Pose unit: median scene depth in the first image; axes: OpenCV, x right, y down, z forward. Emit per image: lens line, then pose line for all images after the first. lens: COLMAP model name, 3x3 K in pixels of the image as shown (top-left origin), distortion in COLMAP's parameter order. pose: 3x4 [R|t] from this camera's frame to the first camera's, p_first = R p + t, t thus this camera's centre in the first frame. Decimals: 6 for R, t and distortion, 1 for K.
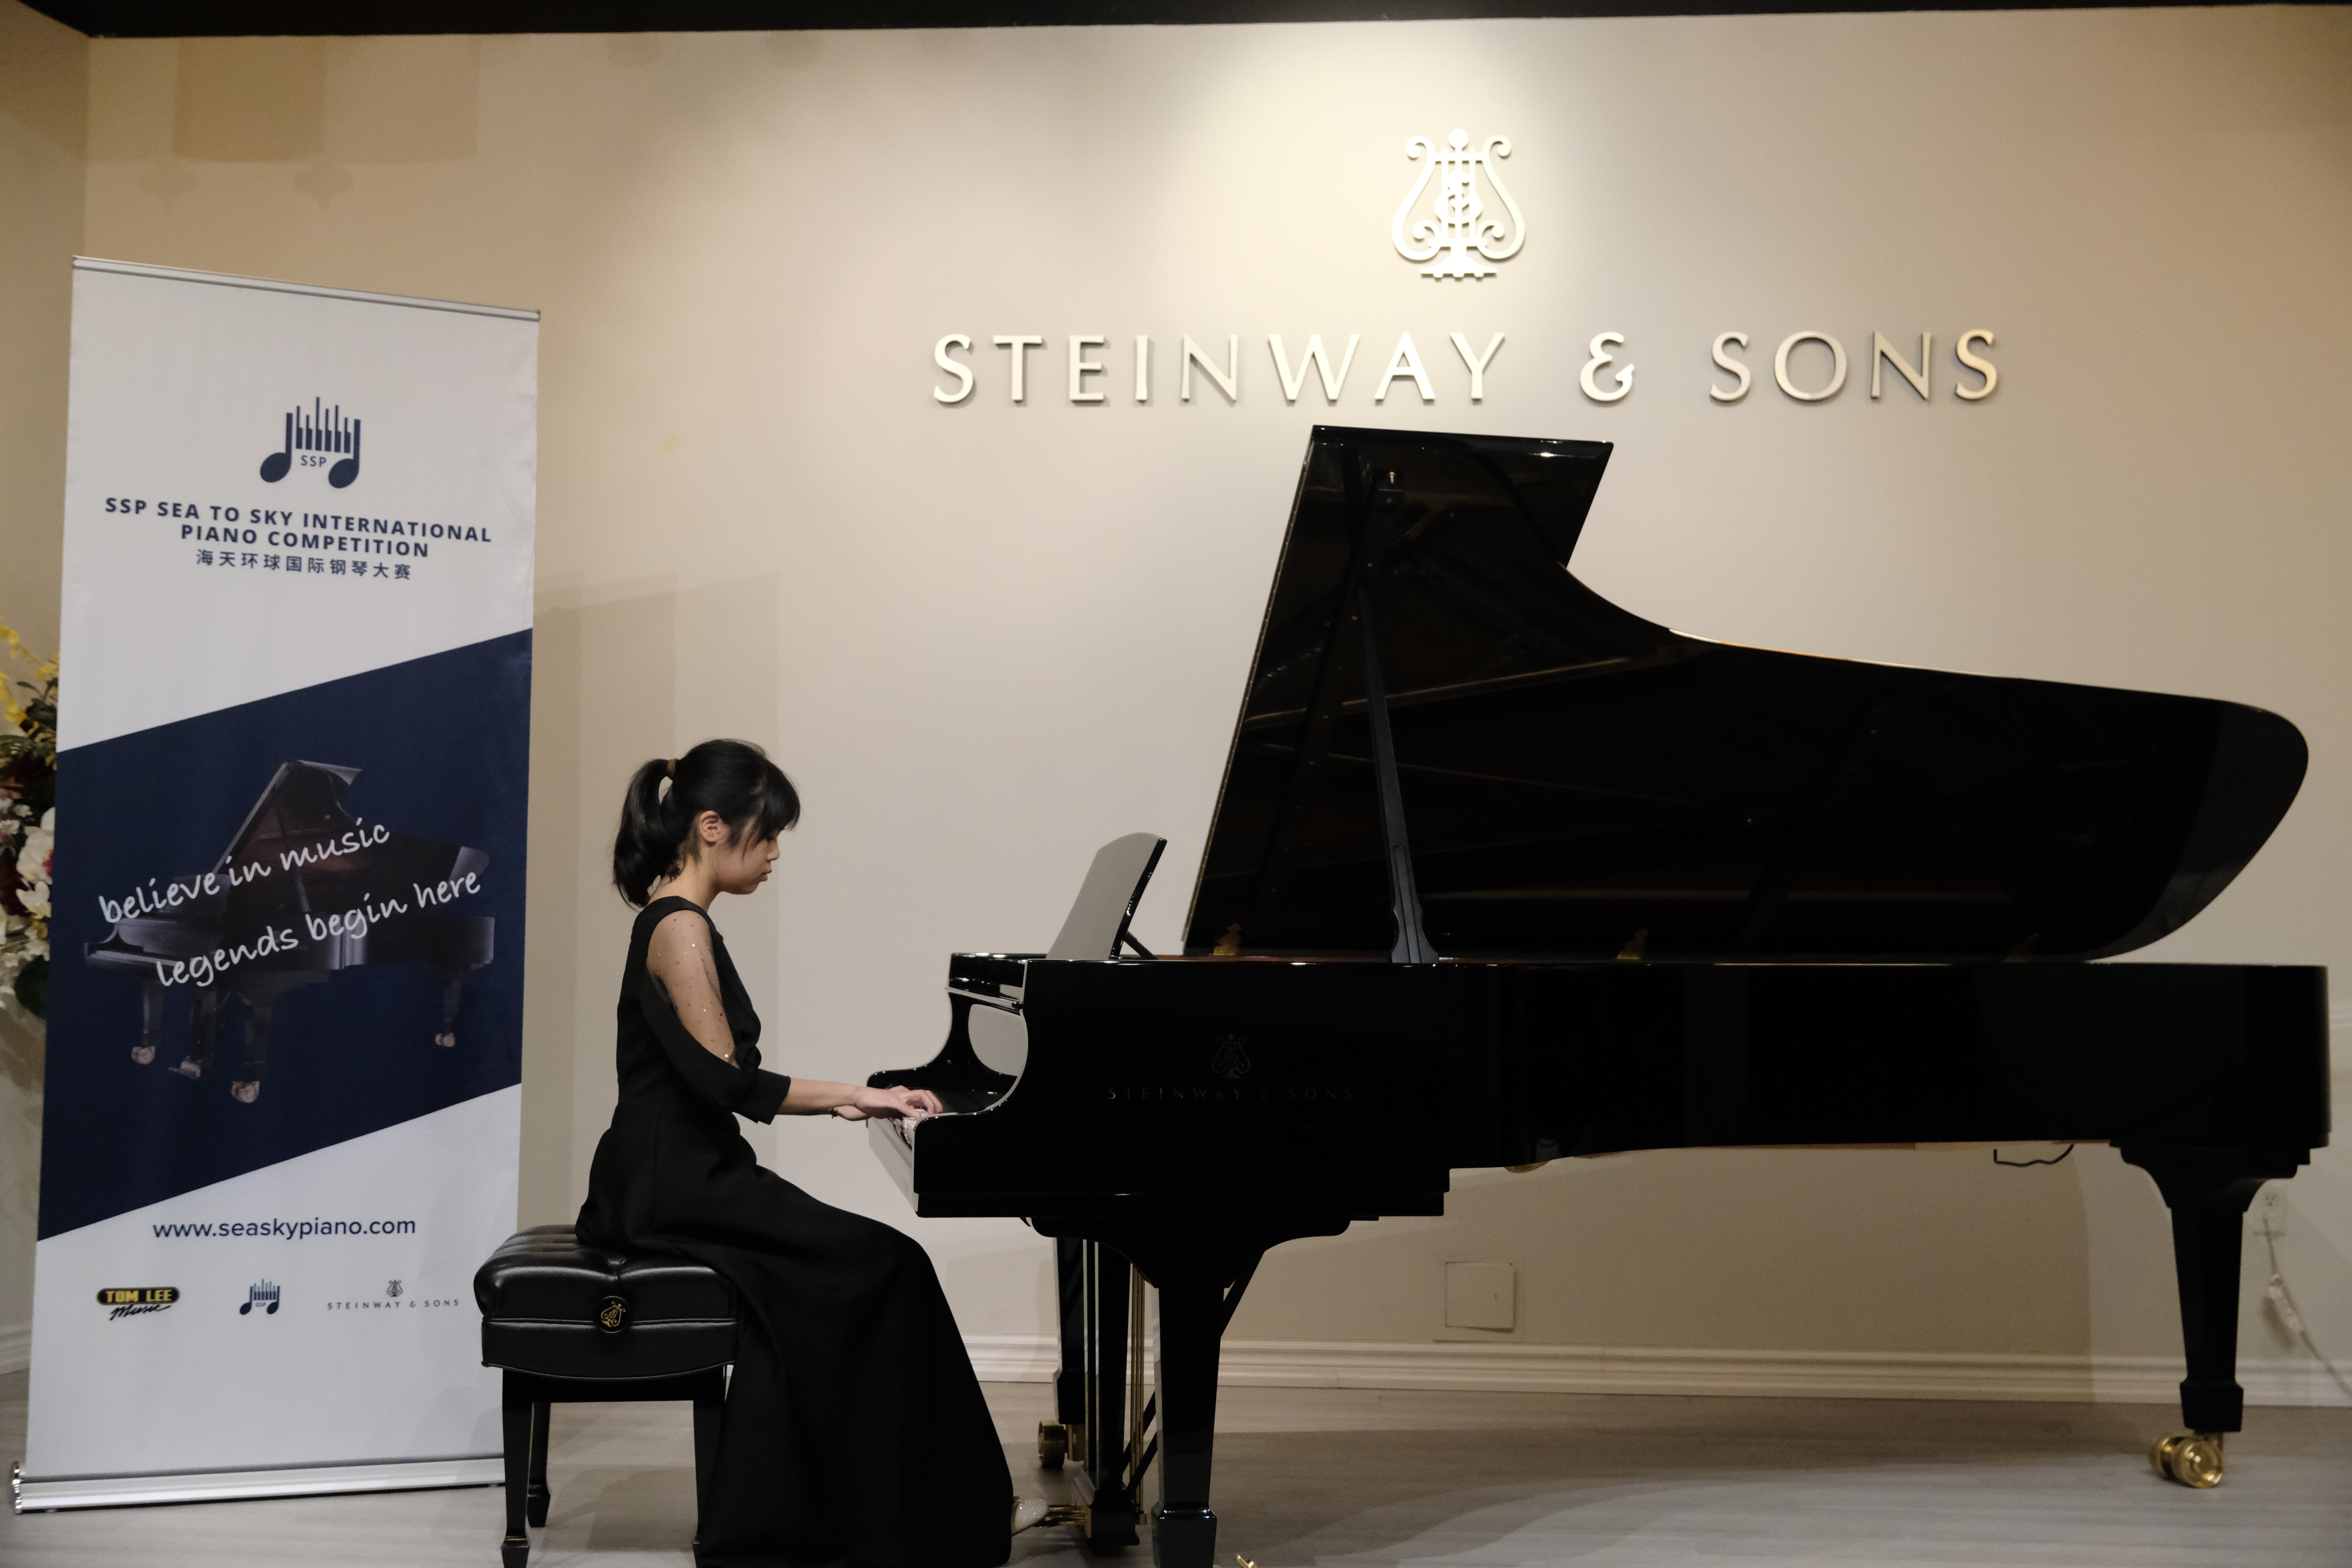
lens RADIAL K [[2982.5, 0, 1182.6], [0, 2982.5, 778.5], [0, 0, 1]] dist [0.004340, 0.000000]
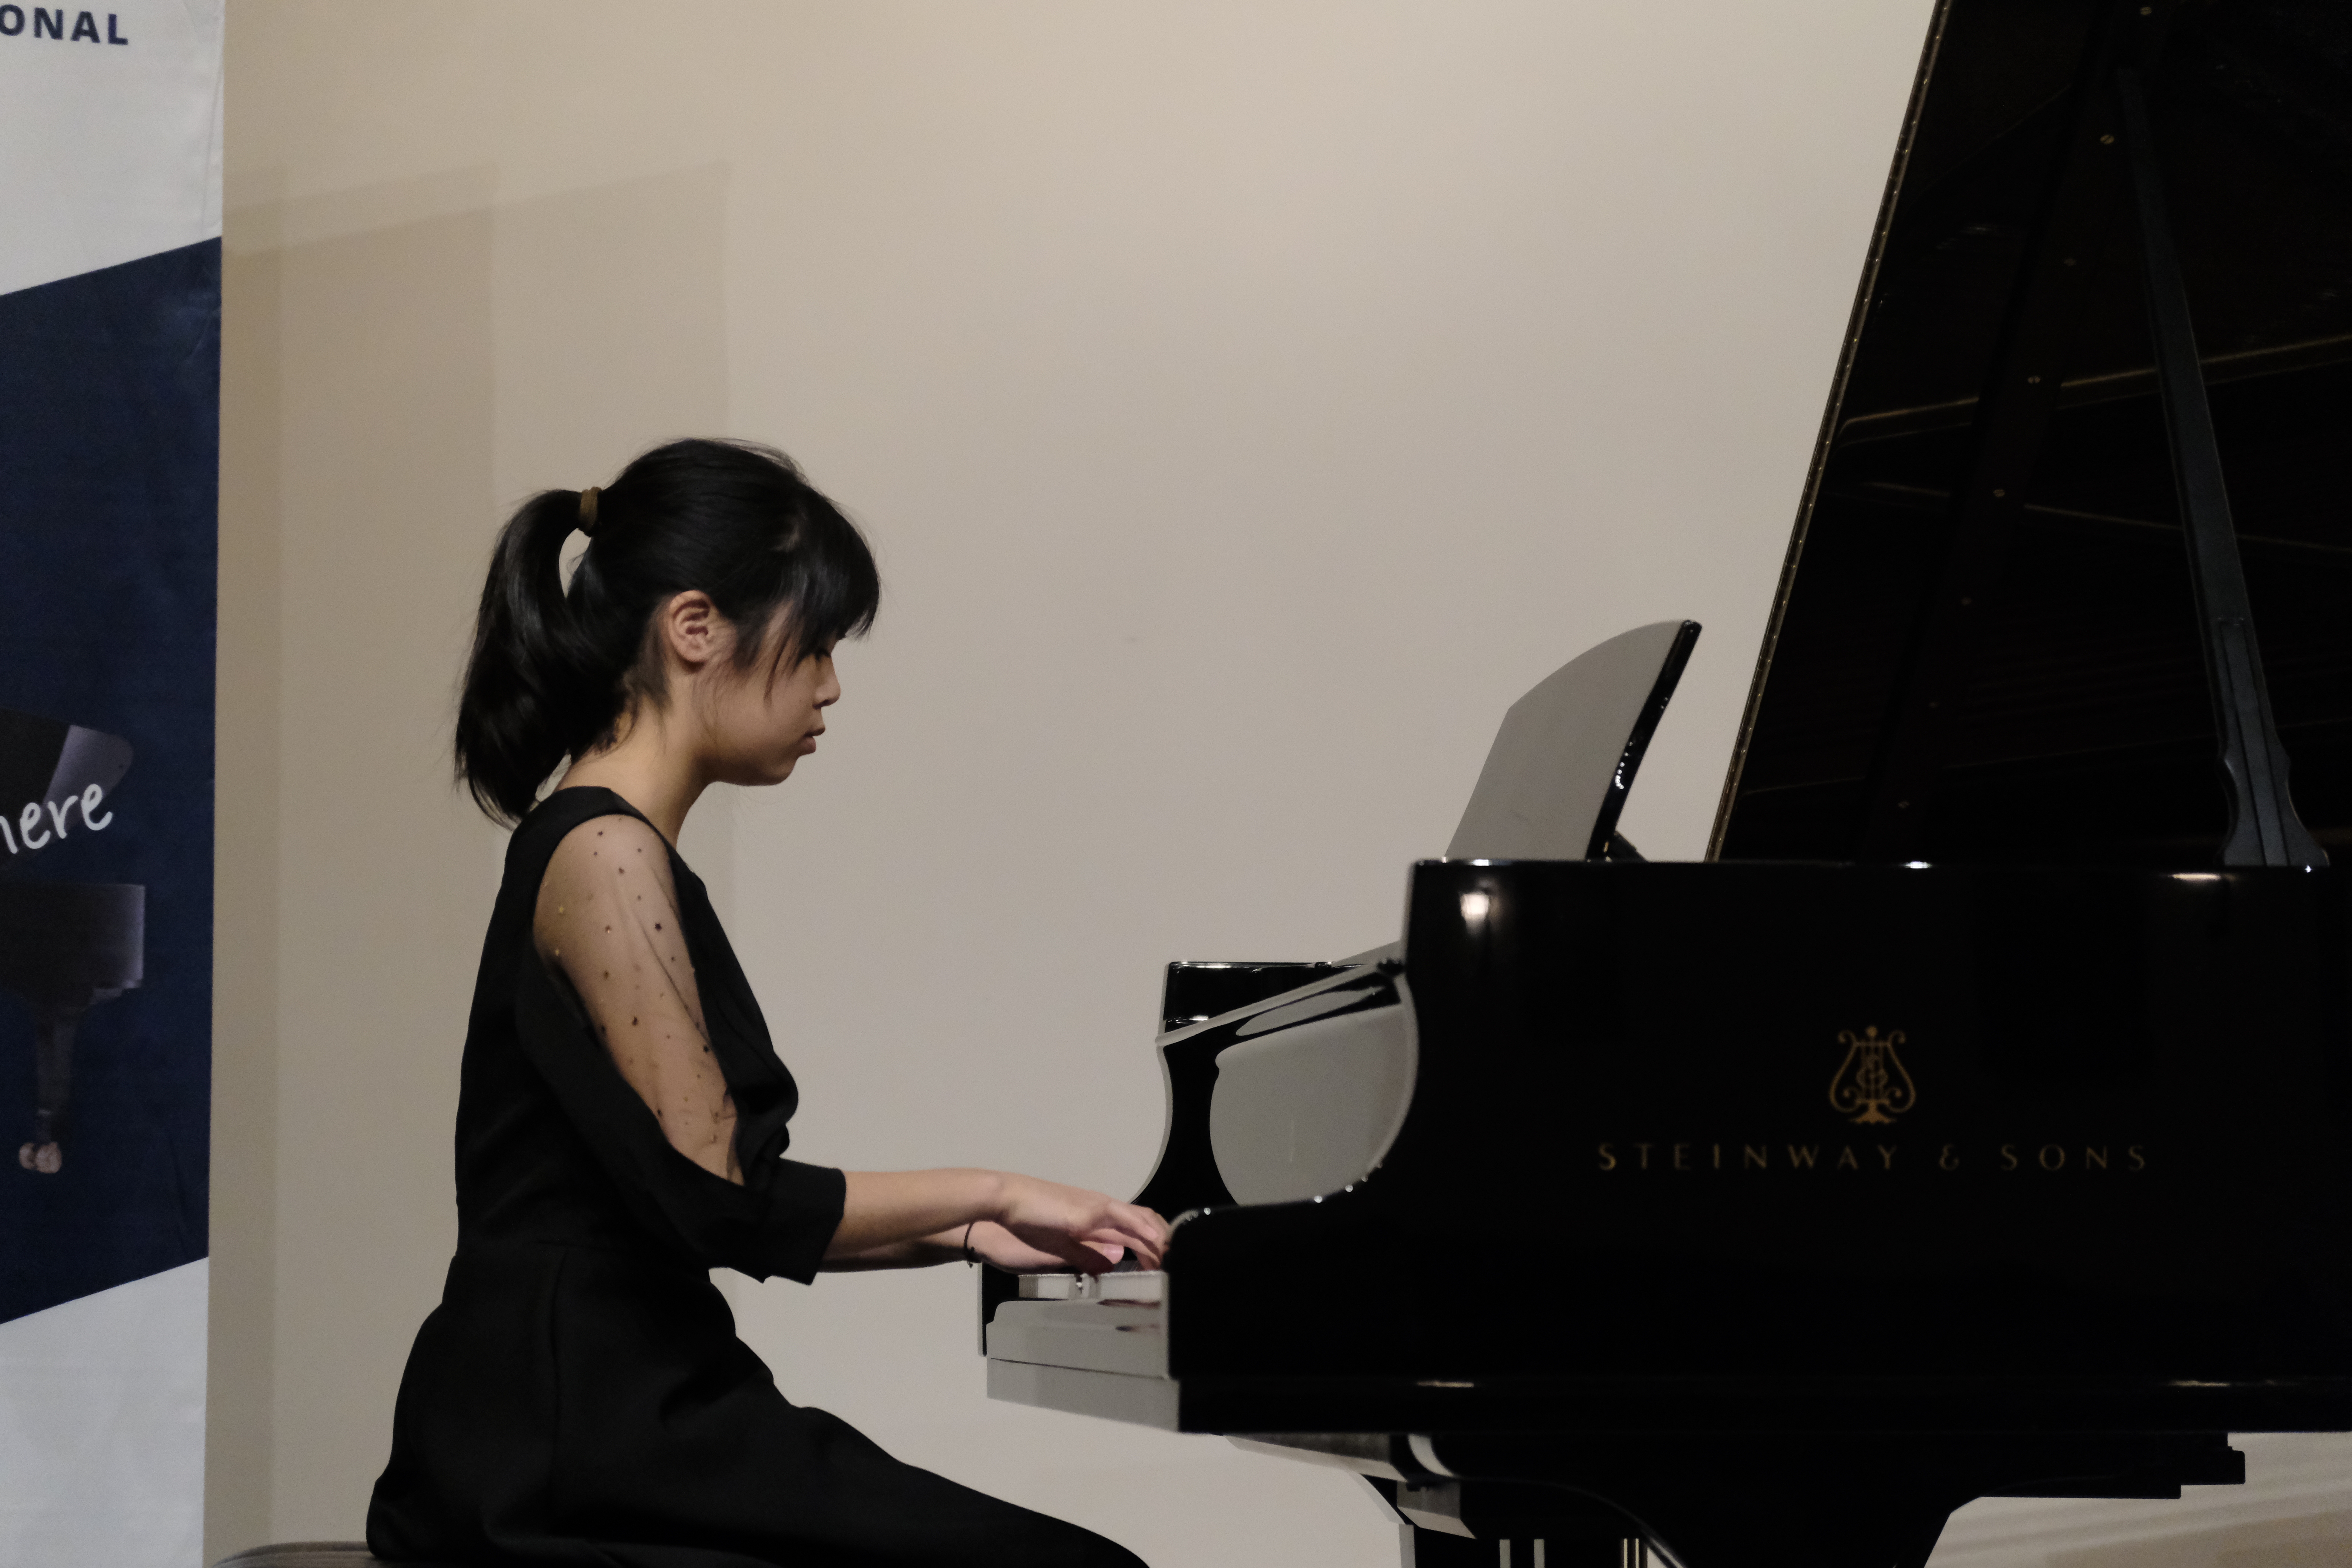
lens RADIAL K [[7060.0, 0, 1161.1], [0, 7060.0, 794.9], [0, 0, 1]] dist [-0.026758, 0.000000]
pose [[0.999020, -0.011272, -0.042807, -0.034549], [0.010573, 0.999808, -0.016513, 0.052891], [0.042985, 0.016045, 0.998947, -0.045436]]
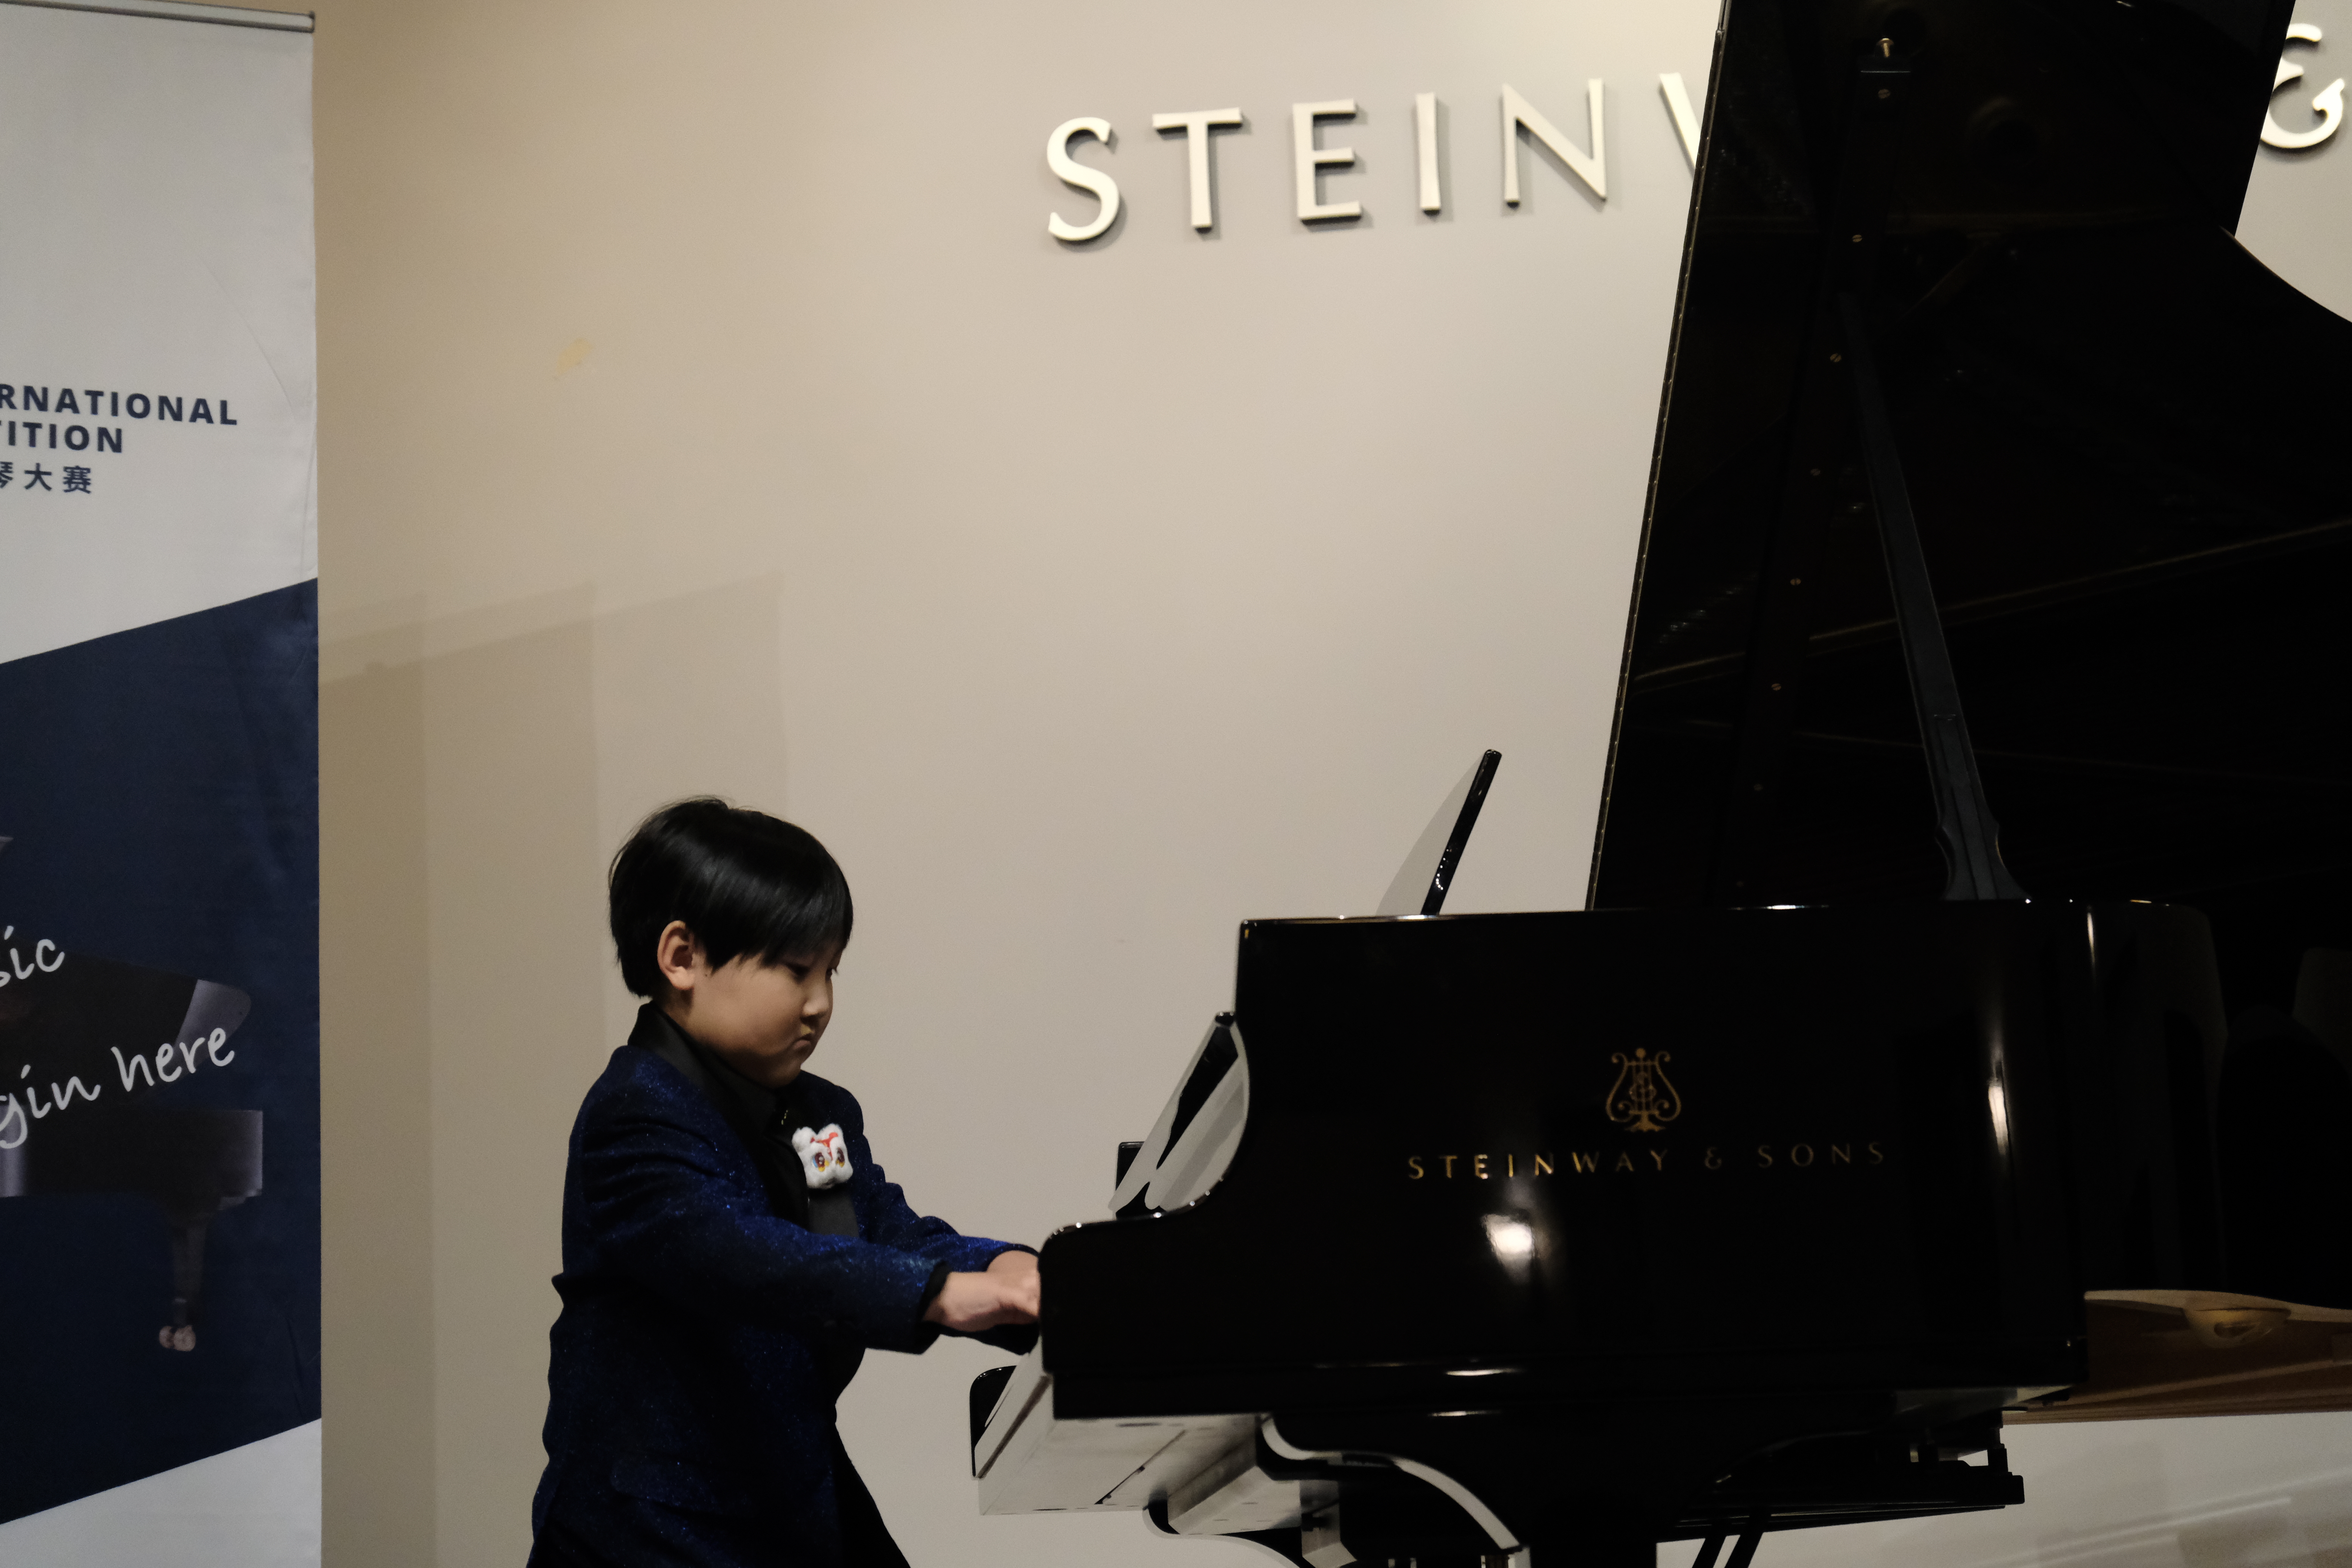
lens RADIAL K [[5424.2, 0, 1192.8], [0, 5424.2, 782.0], [0, 0, 1]] dist [-0.013295, 0.000000]
pose [[0.995980, -0.059438, -0.067014, 0.003690], [0.050581, 0.990627, -0.126884, 0.121564], [0.073927, 0.122984, 0.989651, 0.045103]]
